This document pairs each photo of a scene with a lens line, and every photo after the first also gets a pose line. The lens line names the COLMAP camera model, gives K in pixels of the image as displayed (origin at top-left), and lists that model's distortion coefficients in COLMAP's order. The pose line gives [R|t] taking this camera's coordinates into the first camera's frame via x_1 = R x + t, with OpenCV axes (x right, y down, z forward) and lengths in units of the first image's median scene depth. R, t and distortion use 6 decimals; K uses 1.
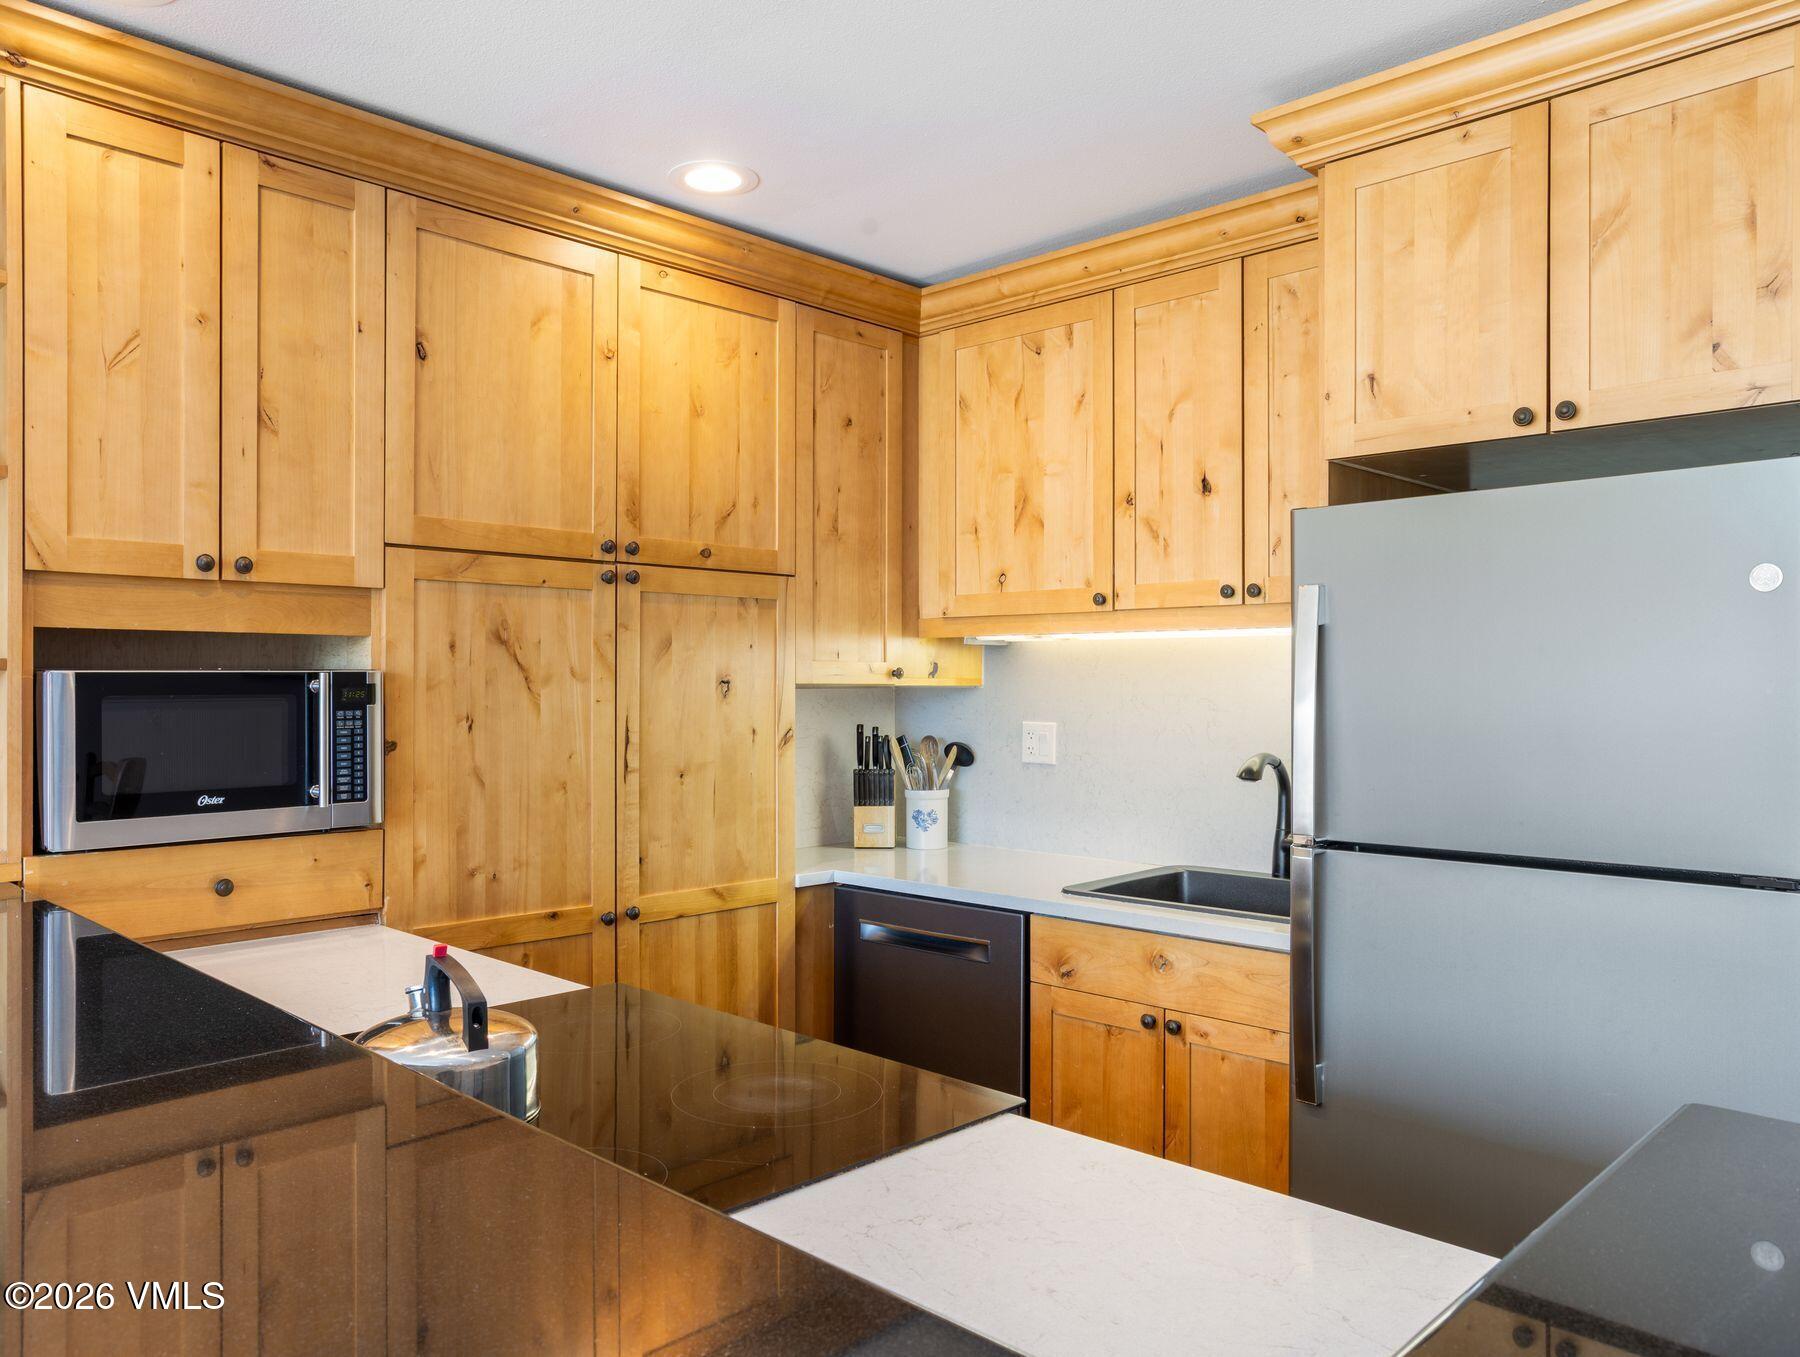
lens RADIAL K [[1323.2, 0, 903.8], [0, 1323.2, 686.0], [0, 0, 1]] dist [-0.056811, 0.072978]
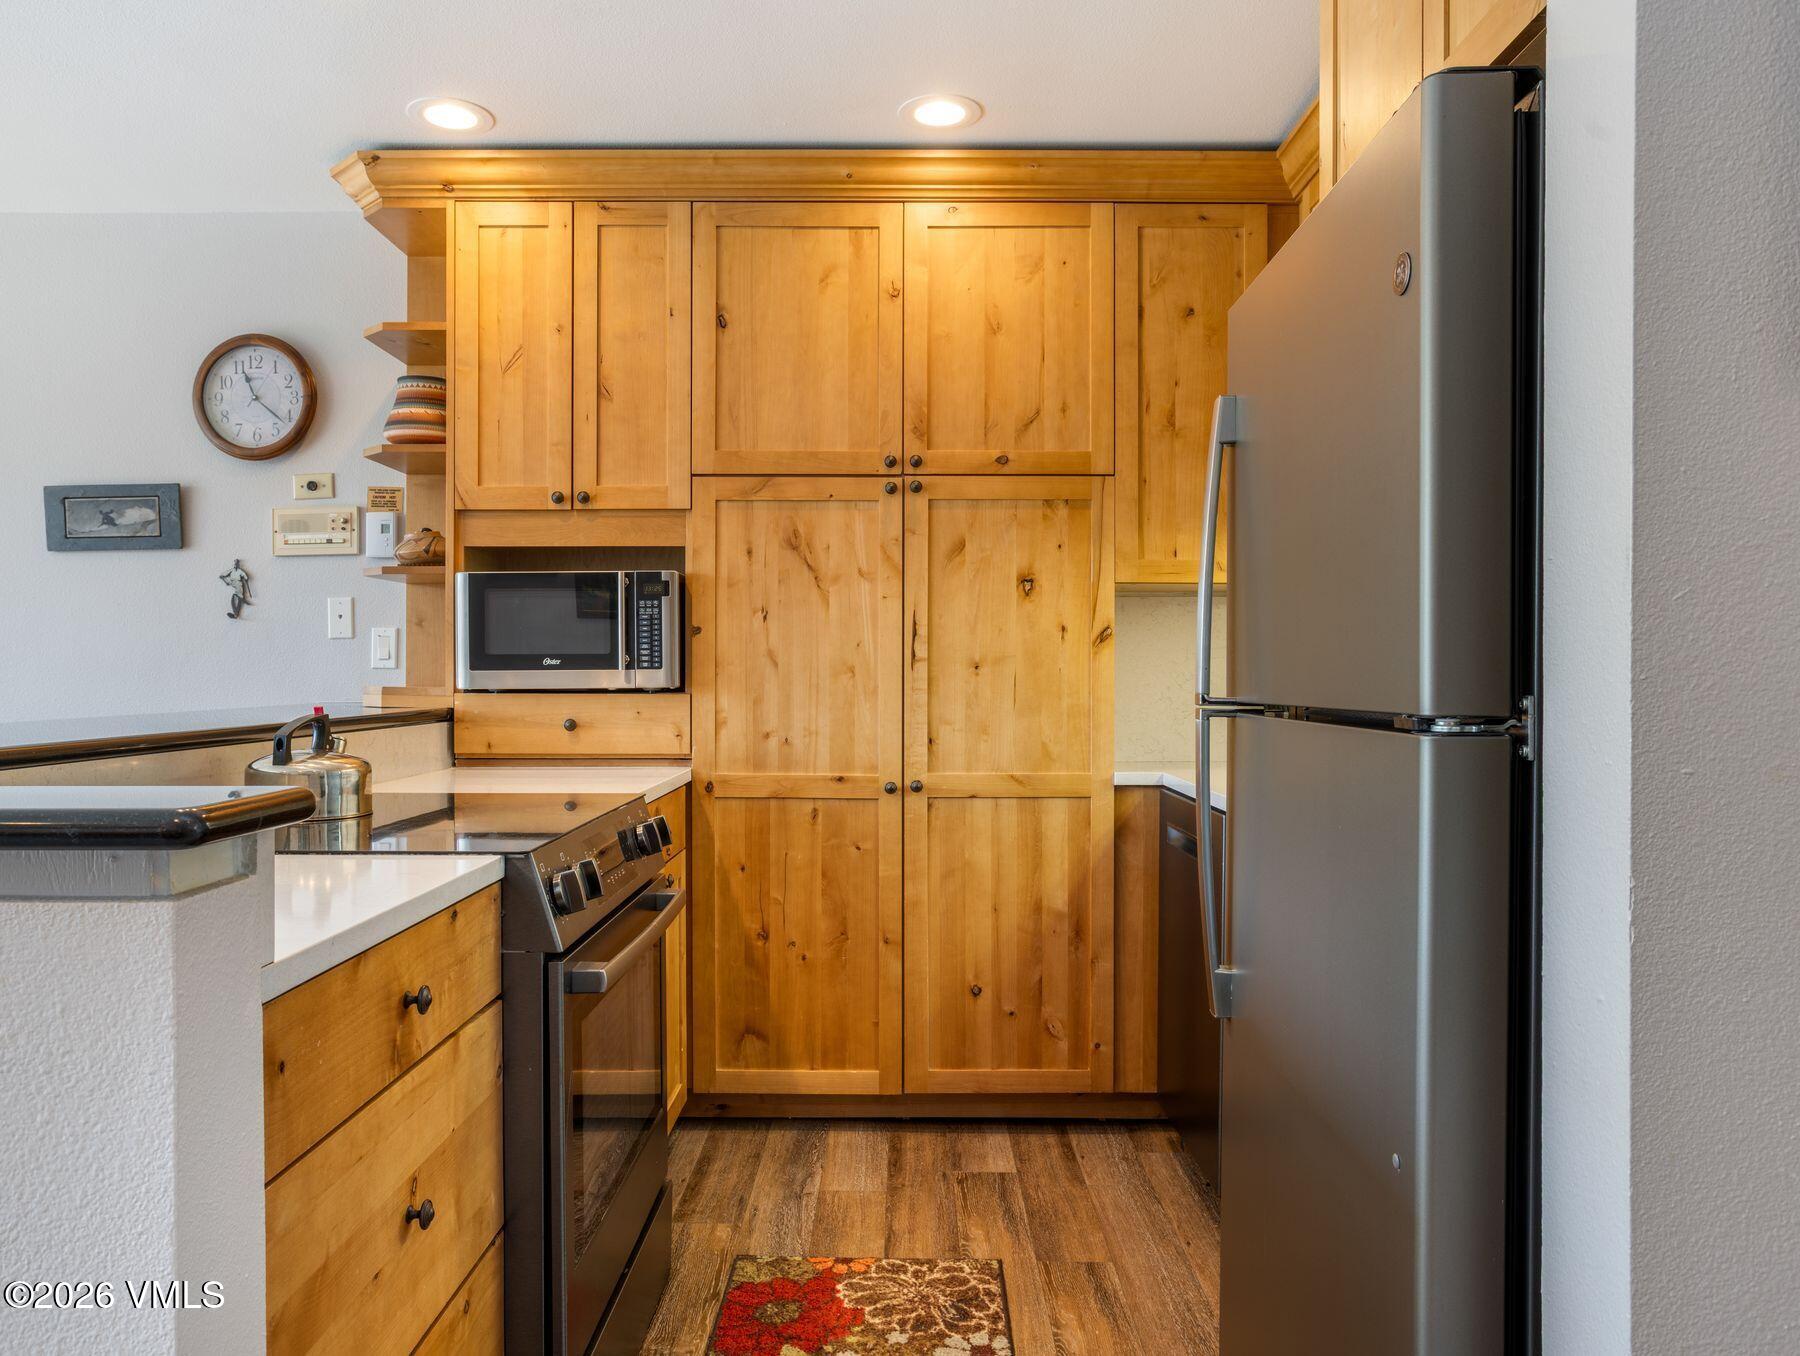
lens RADIAL K [[1323.2, 0, 903.8], [0, 1323.2, 685.5], [0, 0, 1]] dist [-0.056811, 0.072978]
pose [[0.687801, 0.005663, -0.725878, 0.628046], [-0.001709, 0.999979, 0.006182, 0.082808], [0.725898, -0.003012, 0.687796, 0.226891]]
